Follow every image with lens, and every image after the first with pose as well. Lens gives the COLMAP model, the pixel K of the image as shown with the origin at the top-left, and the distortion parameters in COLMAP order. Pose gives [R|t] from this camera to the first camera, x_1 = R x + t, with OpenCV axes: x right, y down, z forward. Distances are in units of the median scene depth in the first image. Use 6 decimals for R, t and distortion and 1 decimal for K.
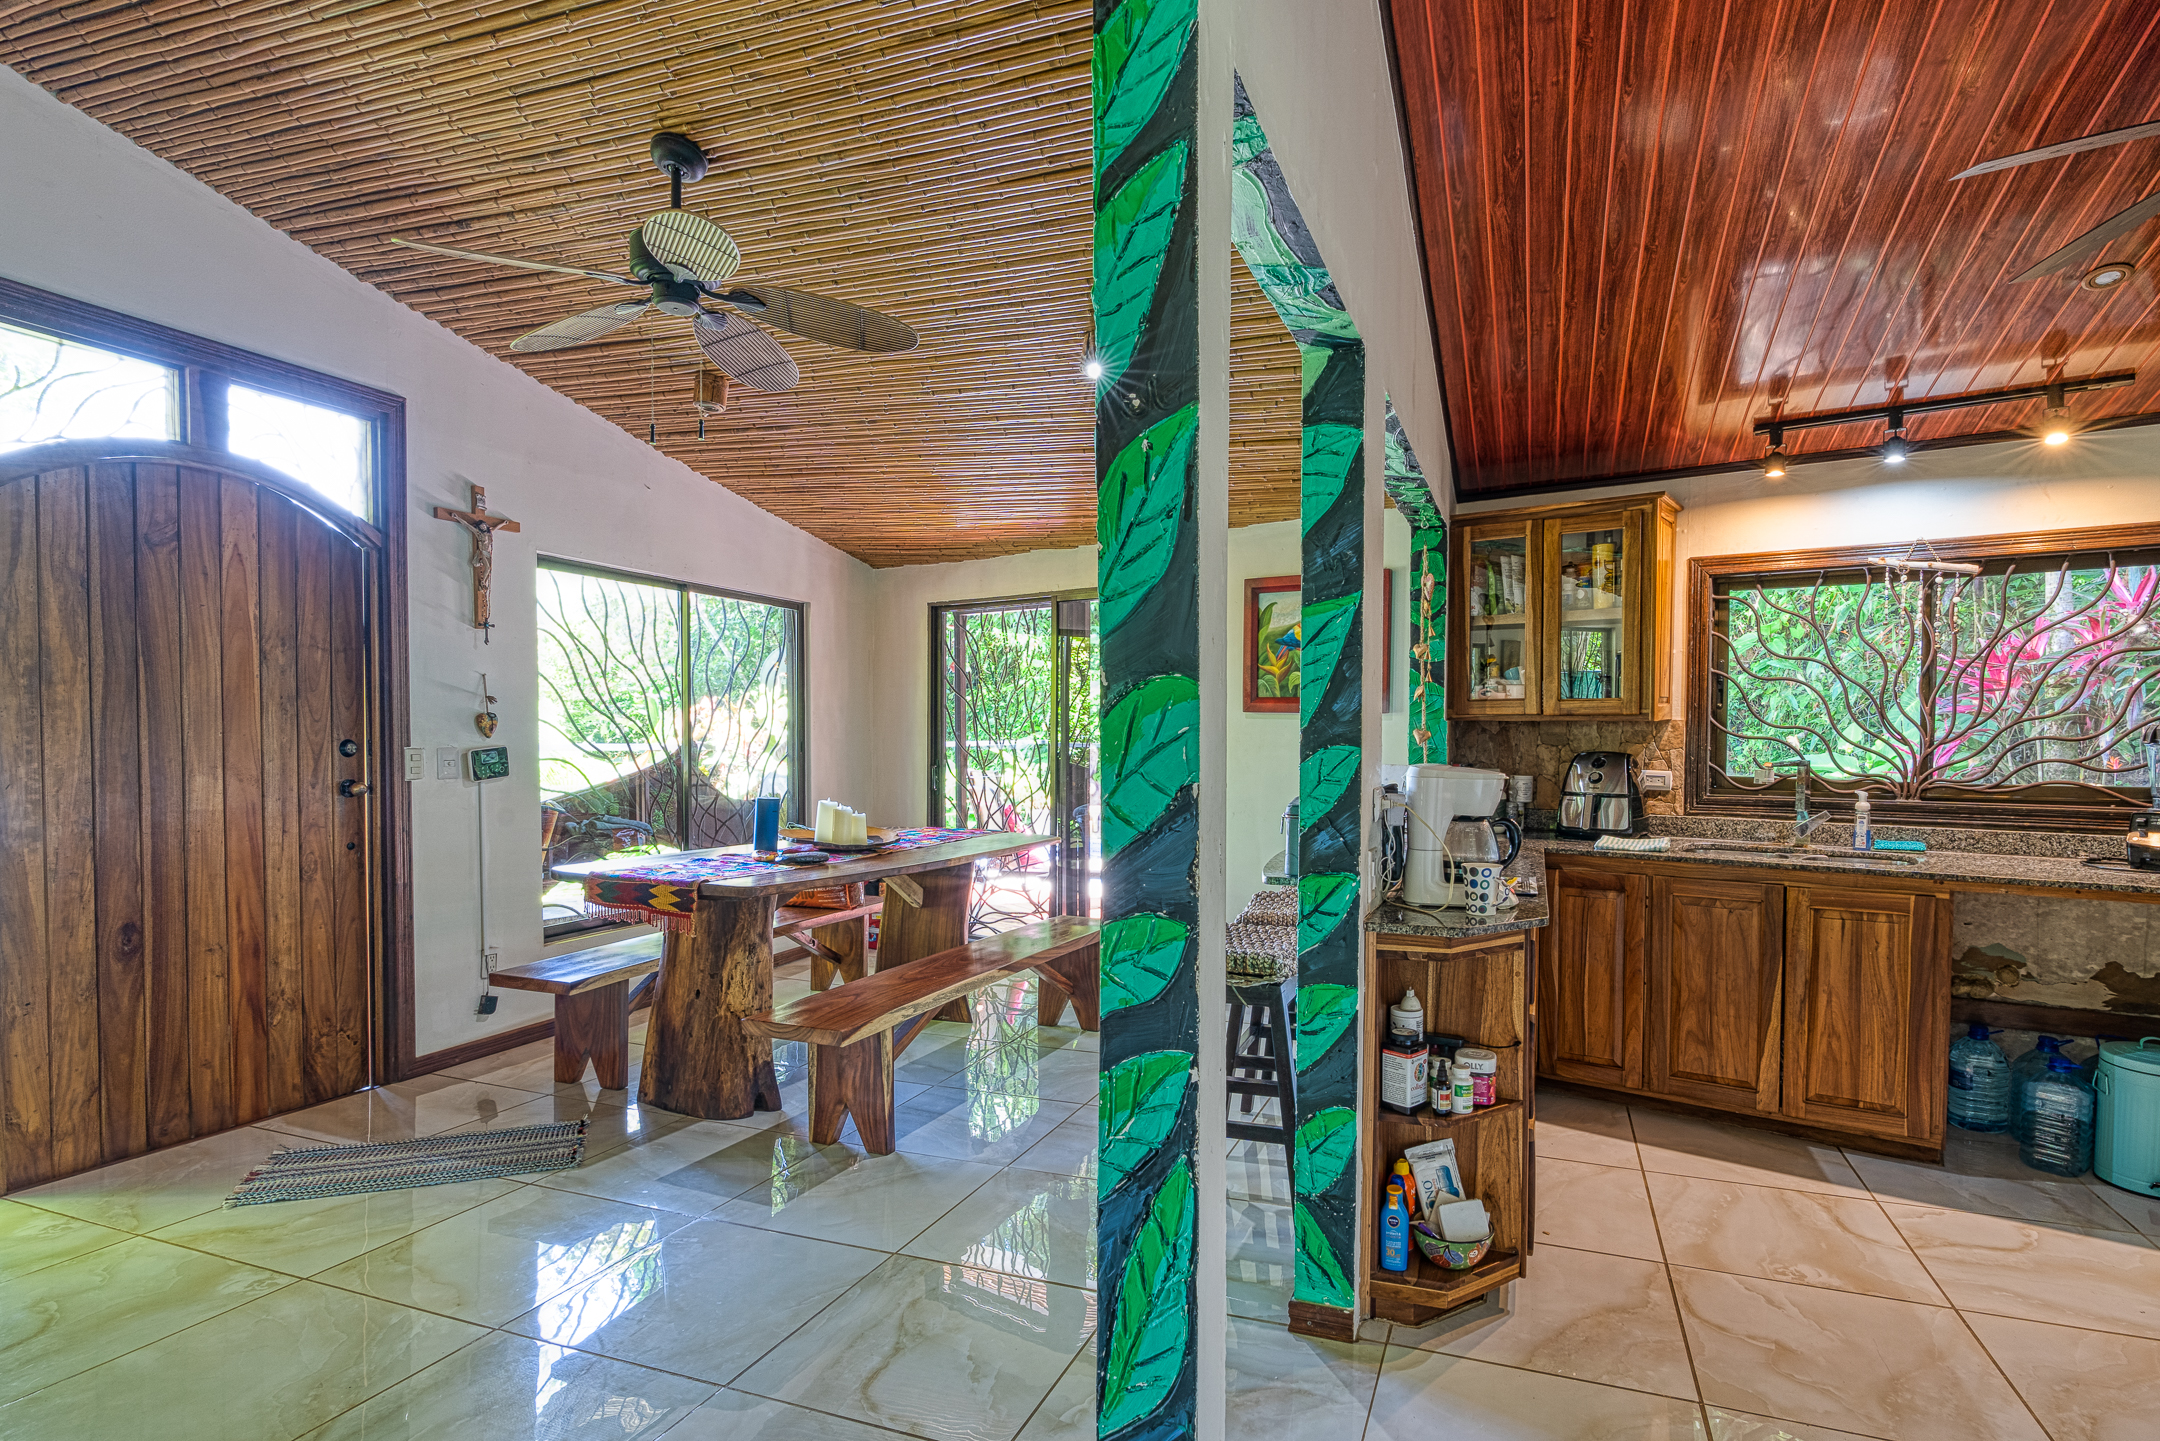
lens RADIAL K [[1089.8, 0, 1160.2], [0, 1089.8, 772.6], [0, 0, 1]] dist [-0.004055, 0.000926]
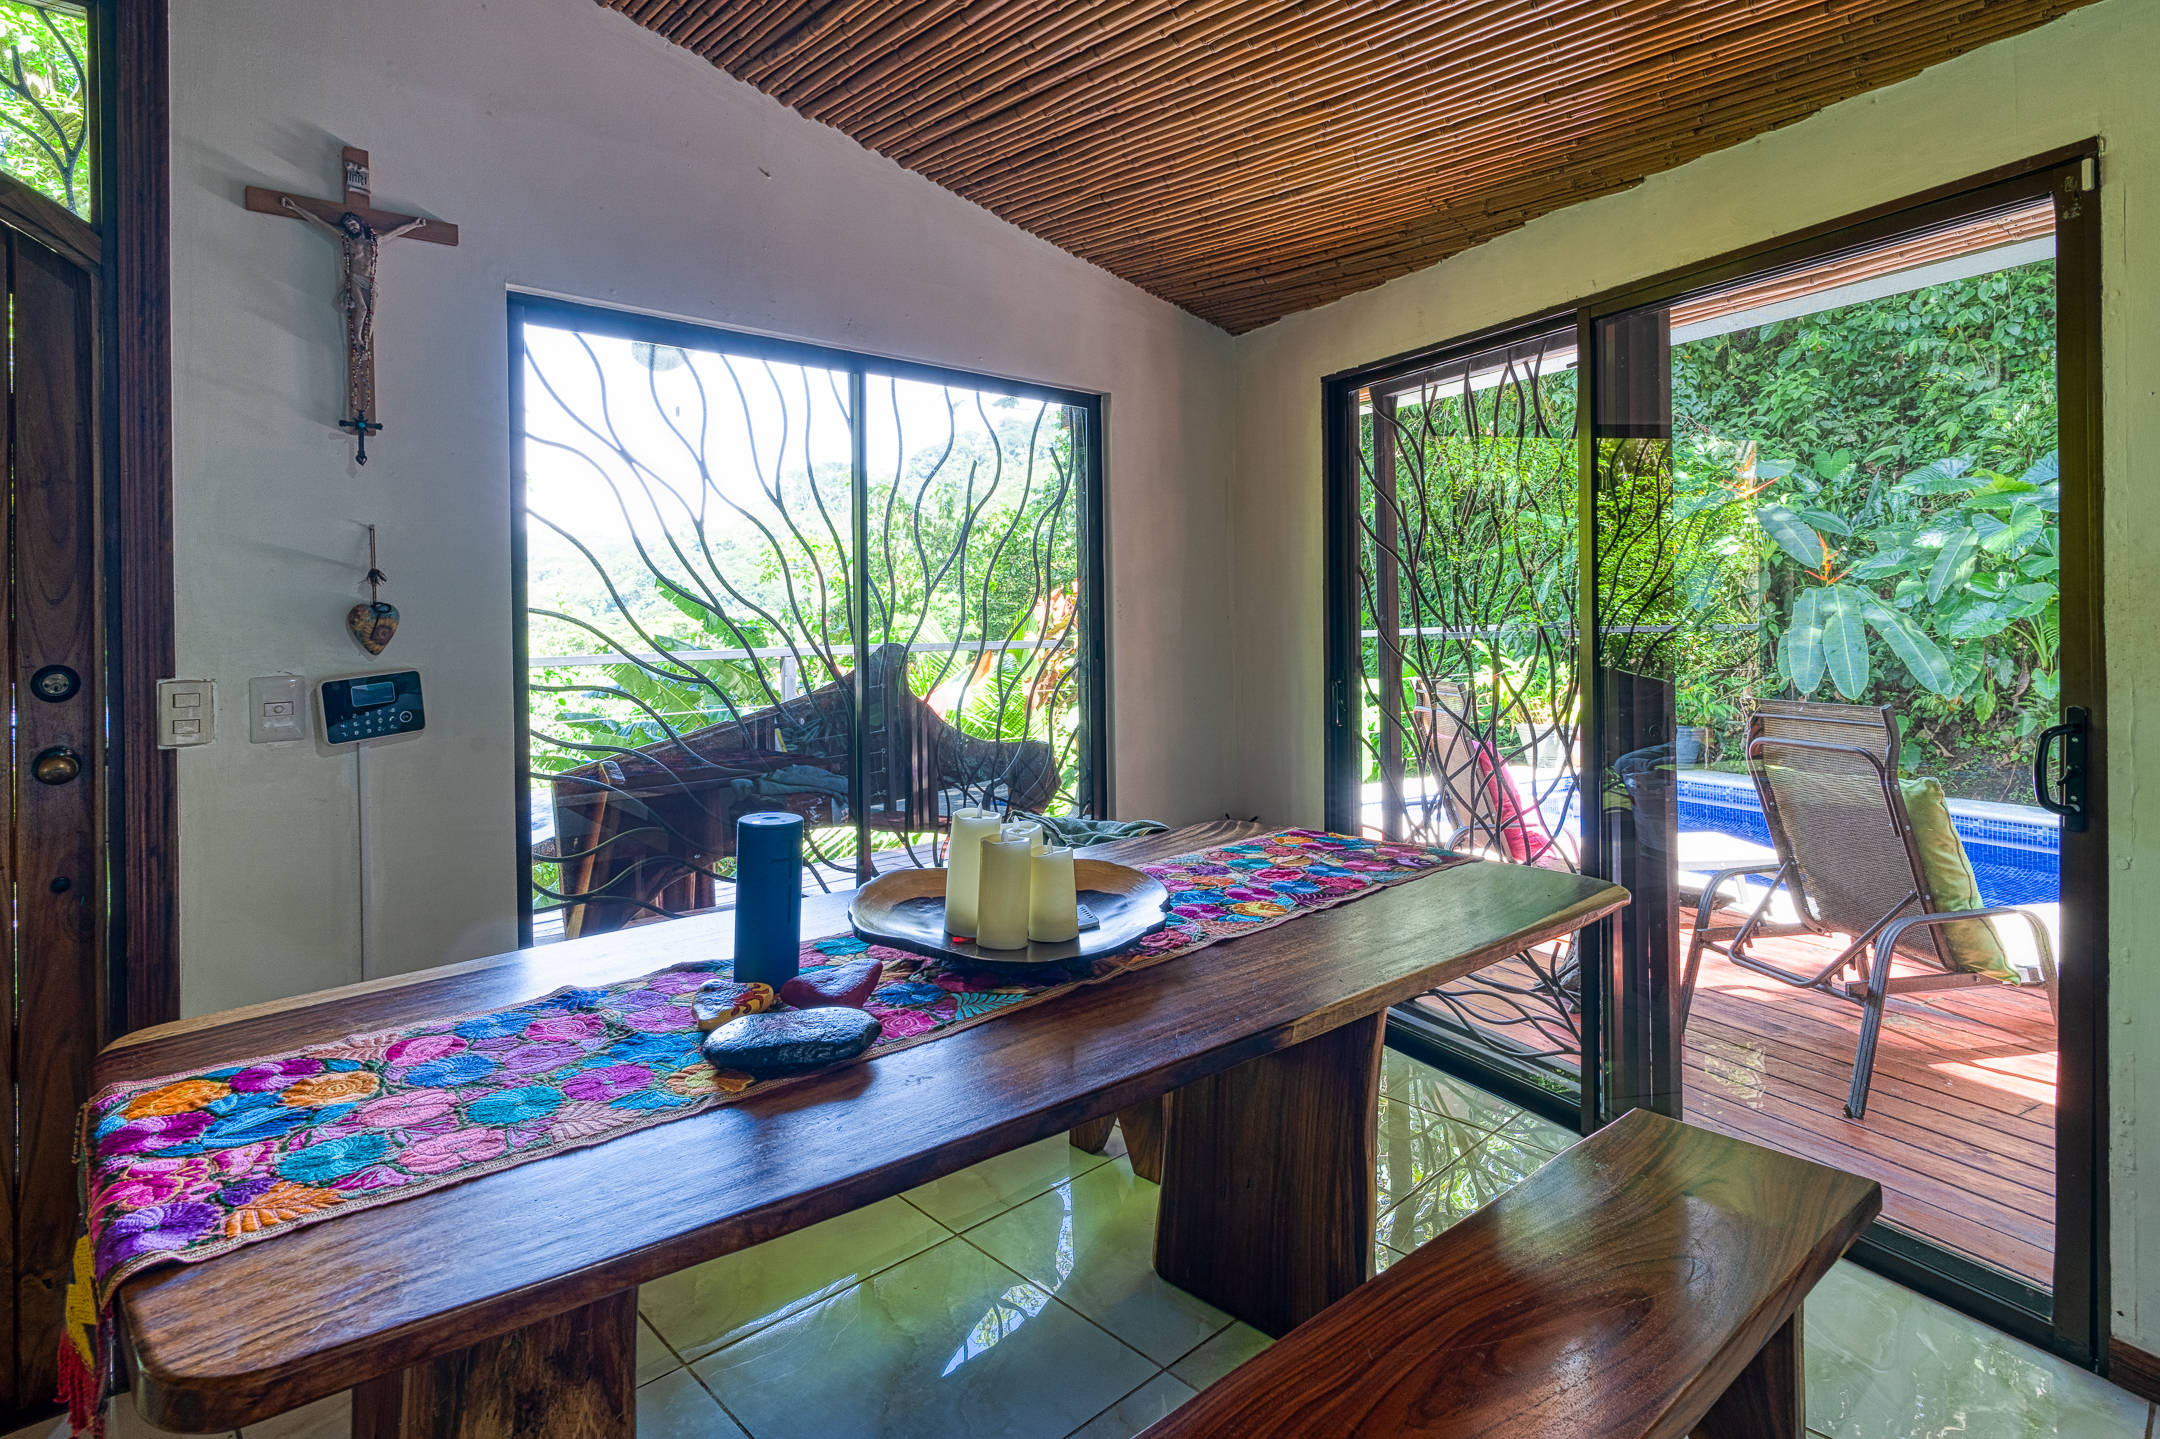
lens RADIAL K [[1122.6, 0, 1097.5], [0, 1122.6, 625.3], [0, 0, 1]] dist [-0.002435, 0.000240]
pose [[0.888850, -0.020522, -0.457739, -0.101843], [0.007949, 0.999537, -0.029378, -0.030034], [0.458129, 0.022474, 0.888601, 0.770231]]
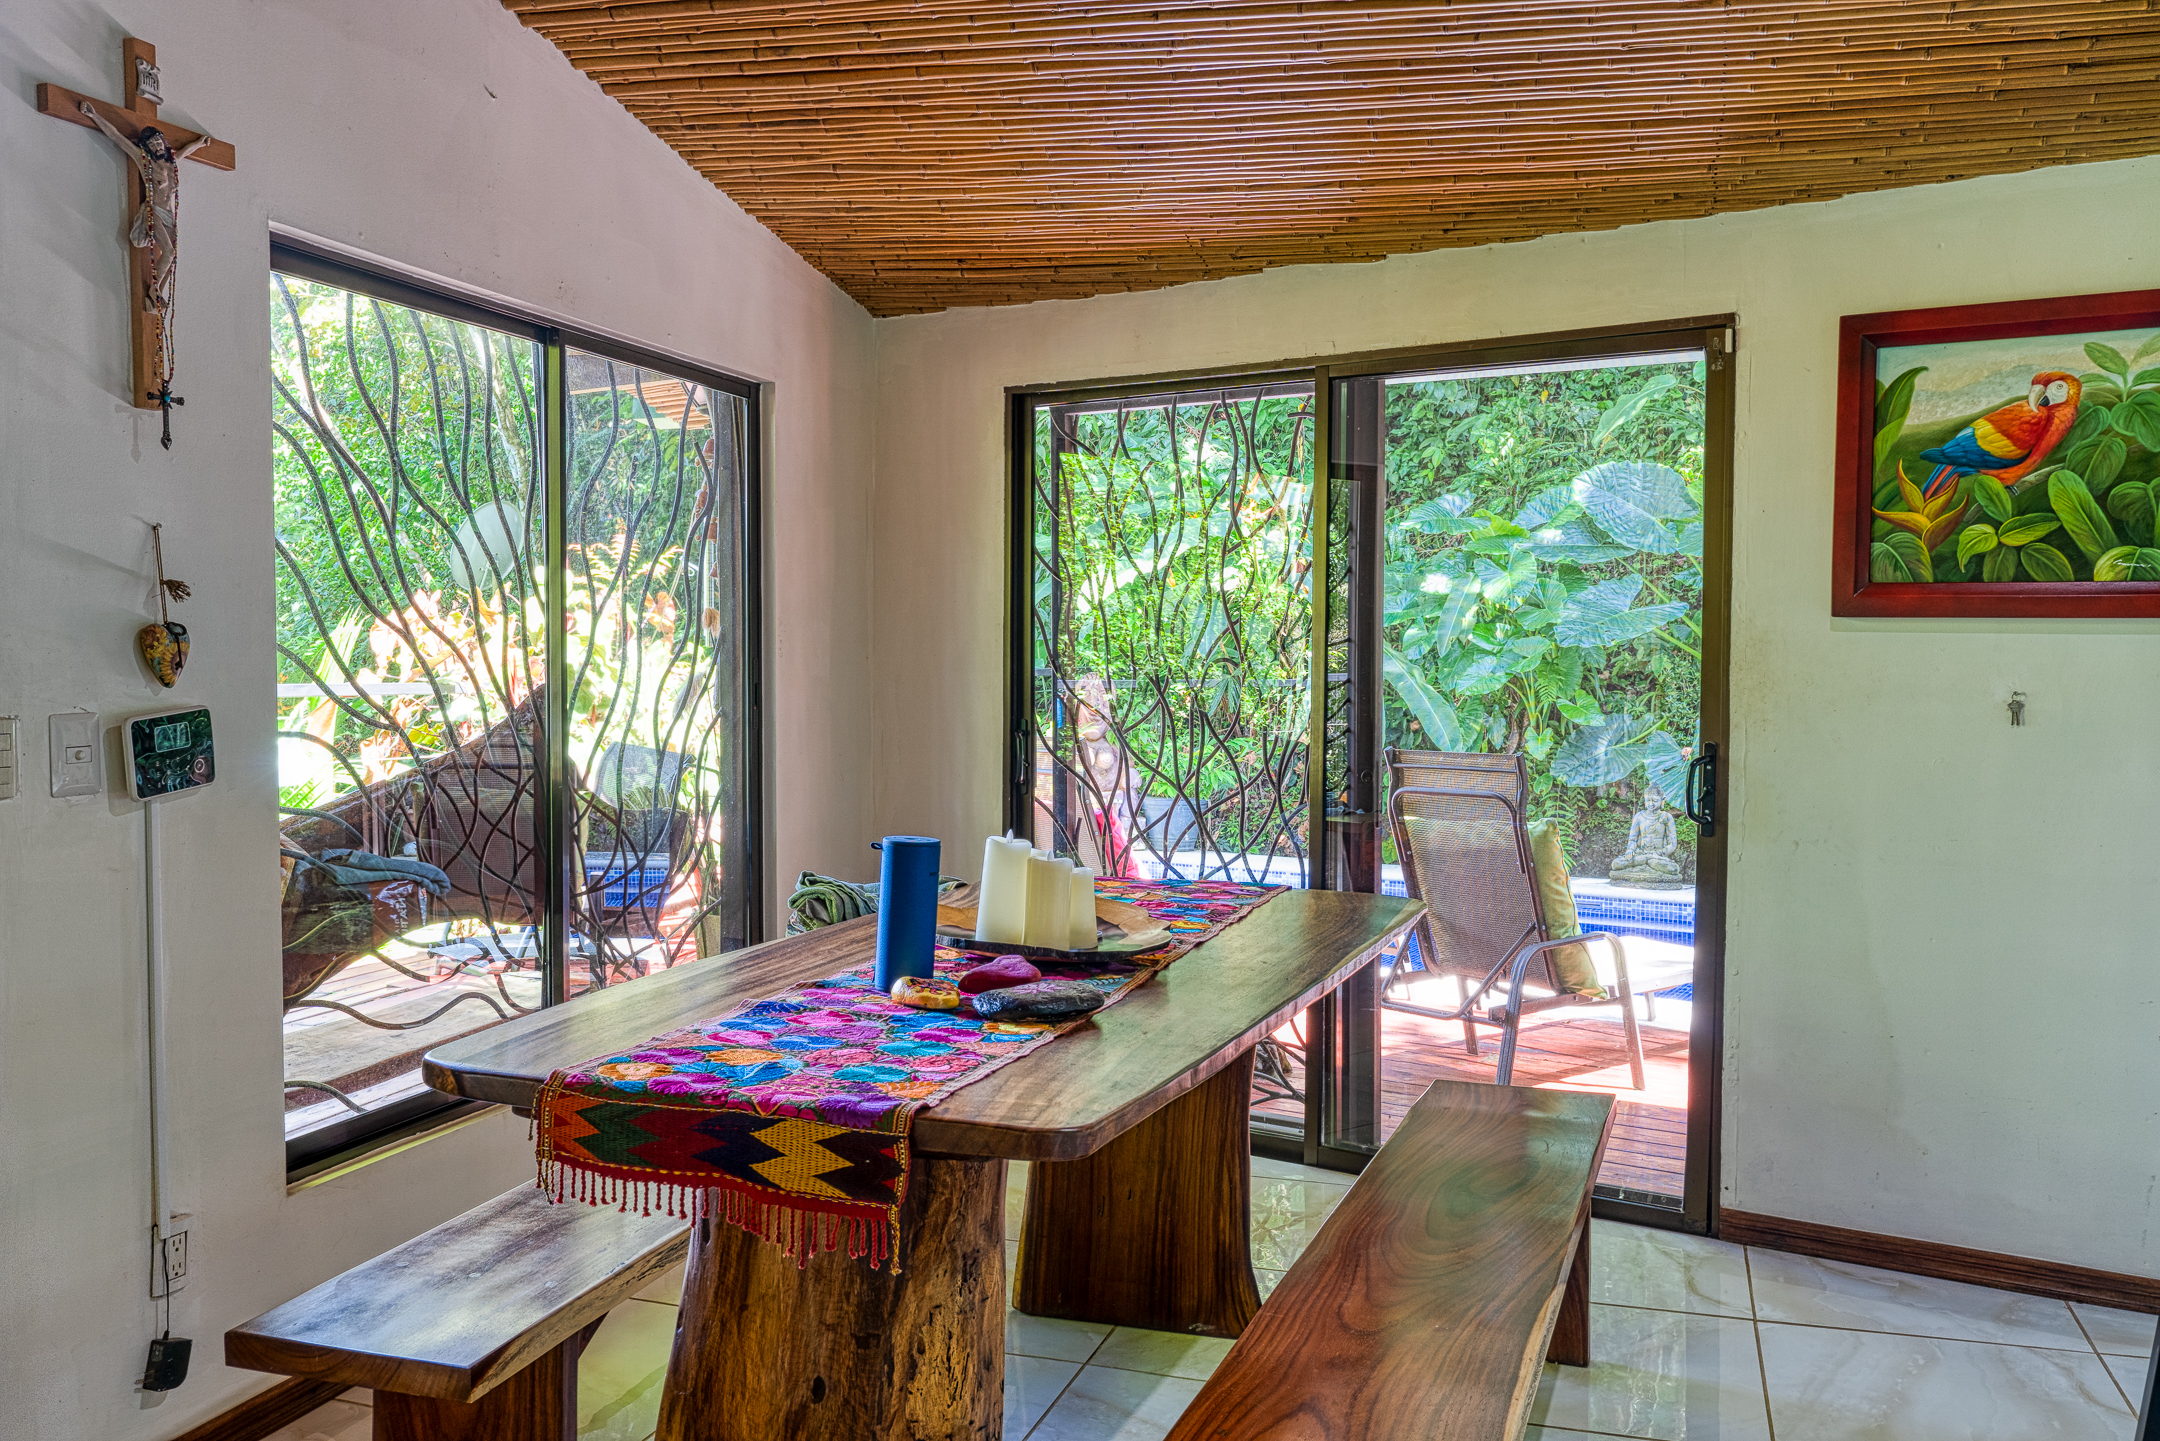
lens RADIAL K [[1783.3, 0, 1080.0], [0, 1783.3, 720.5], [0, 0, 1]] dist [0.016402, -0.000991]
pose [[0.999679, -0.003680, 0.025072, -0.335530], [0.003601, 0.999988, 0.003193, -0.022587], [-0.025083, -0.003102, 0.999681, 0.379204]]
